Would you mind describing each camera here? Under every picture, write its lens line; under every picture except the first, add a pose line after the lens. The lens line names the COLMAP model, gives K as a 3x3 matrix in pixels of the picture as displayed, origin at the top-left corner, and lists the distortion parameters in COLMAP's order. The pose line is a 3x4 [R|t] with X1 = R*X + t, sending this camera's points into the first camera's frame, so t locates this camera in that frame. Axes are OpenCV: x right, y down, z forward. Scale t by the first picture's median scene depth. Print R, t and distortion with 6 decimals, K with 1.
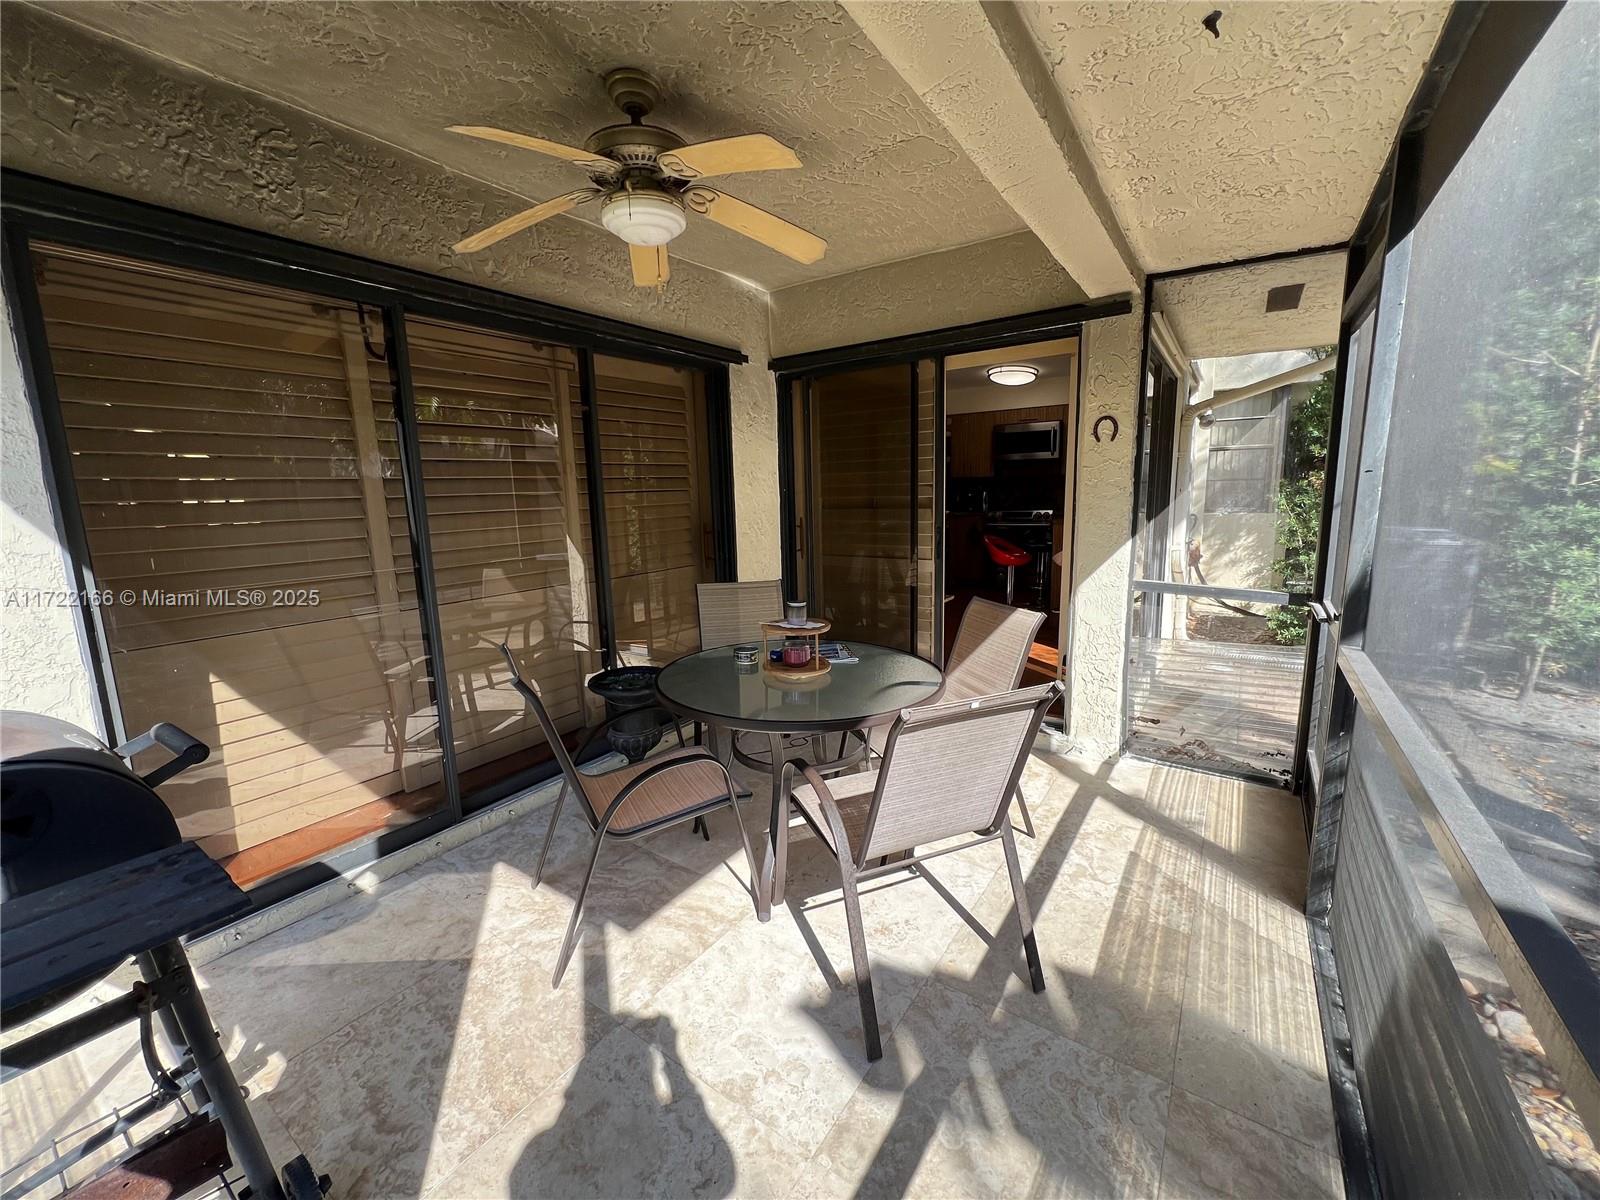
lens RADIAL K [[639.6, 0, 797.1], [0, 639.6, 596.2], [0, 0, 1]] dist [-0.001548, 0.000572]
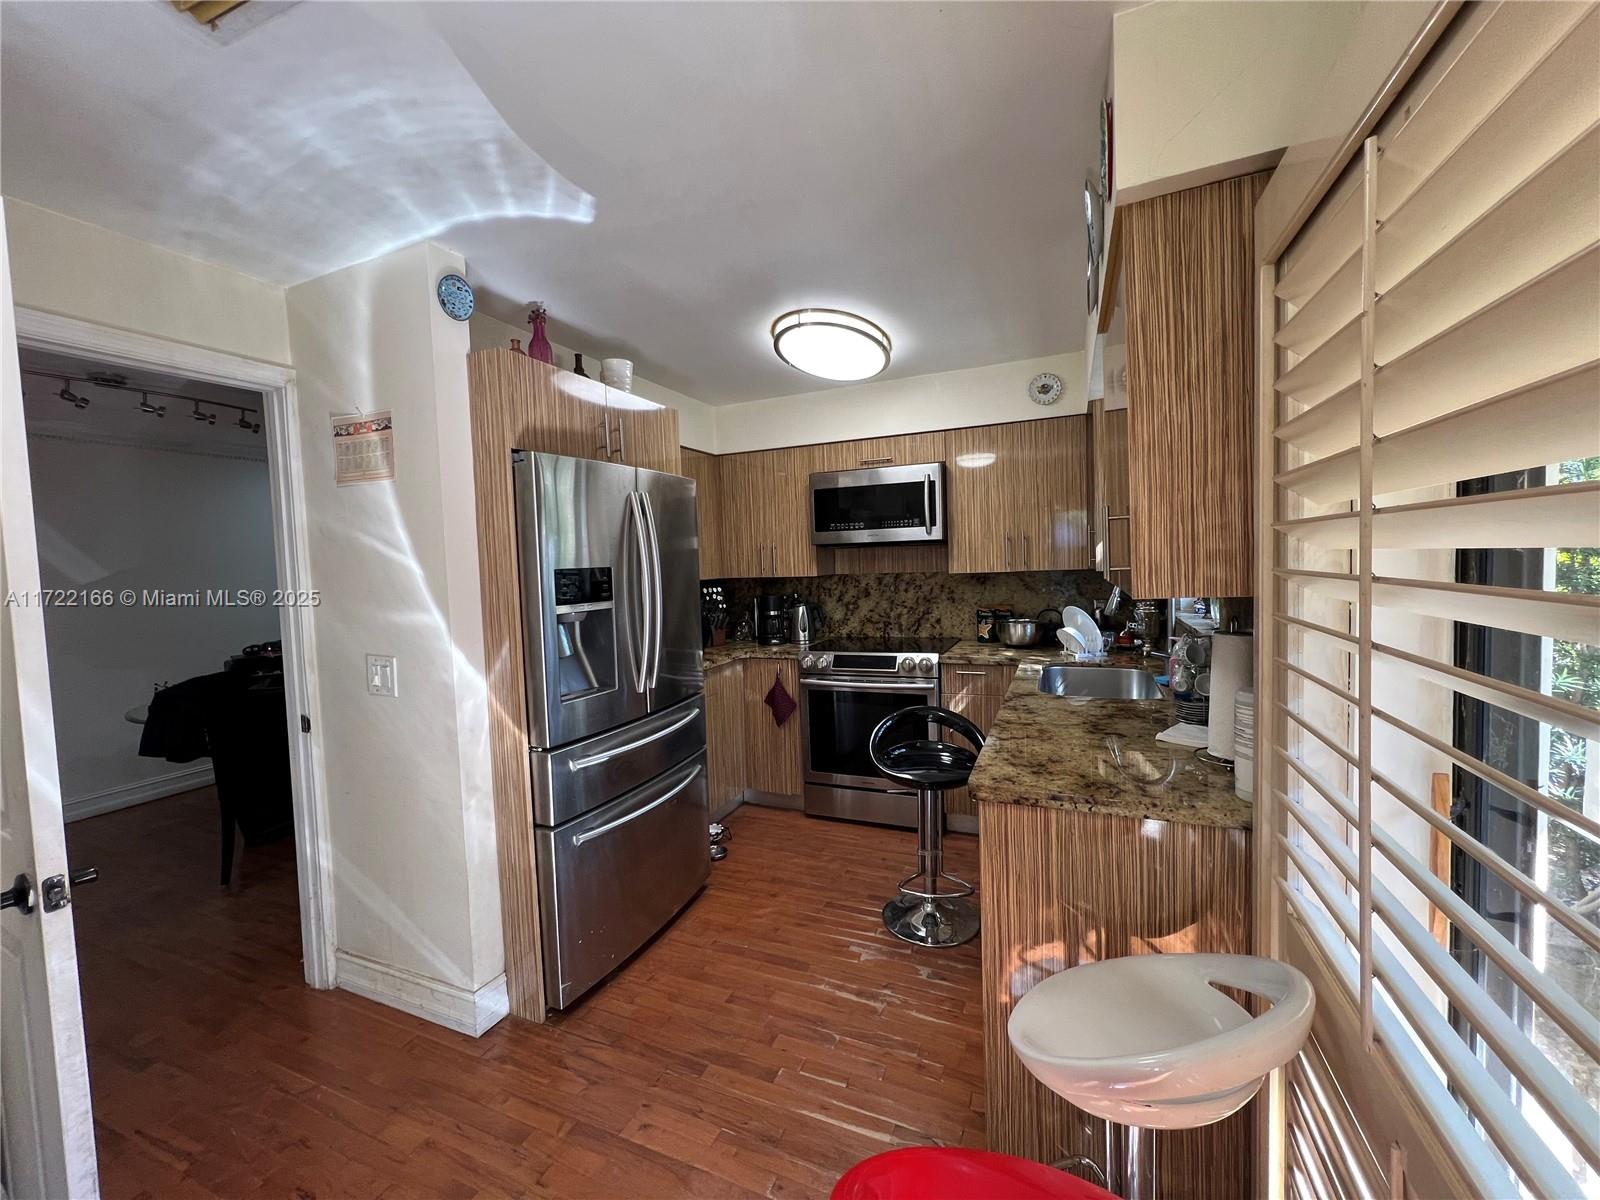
lens RADIAL K [[639.6, 0, 793.8], [0, 639.6, 594.2], [0, 0, 1]] dist [-0.001548, 0.000572]
pose [[0.981931, -0.017004, 0.188475, 0.208939], [0.039441, 0.992472, -0.115947, -0.124012], [-0.185085, 0.121286, 0.975209, 0.556504]]
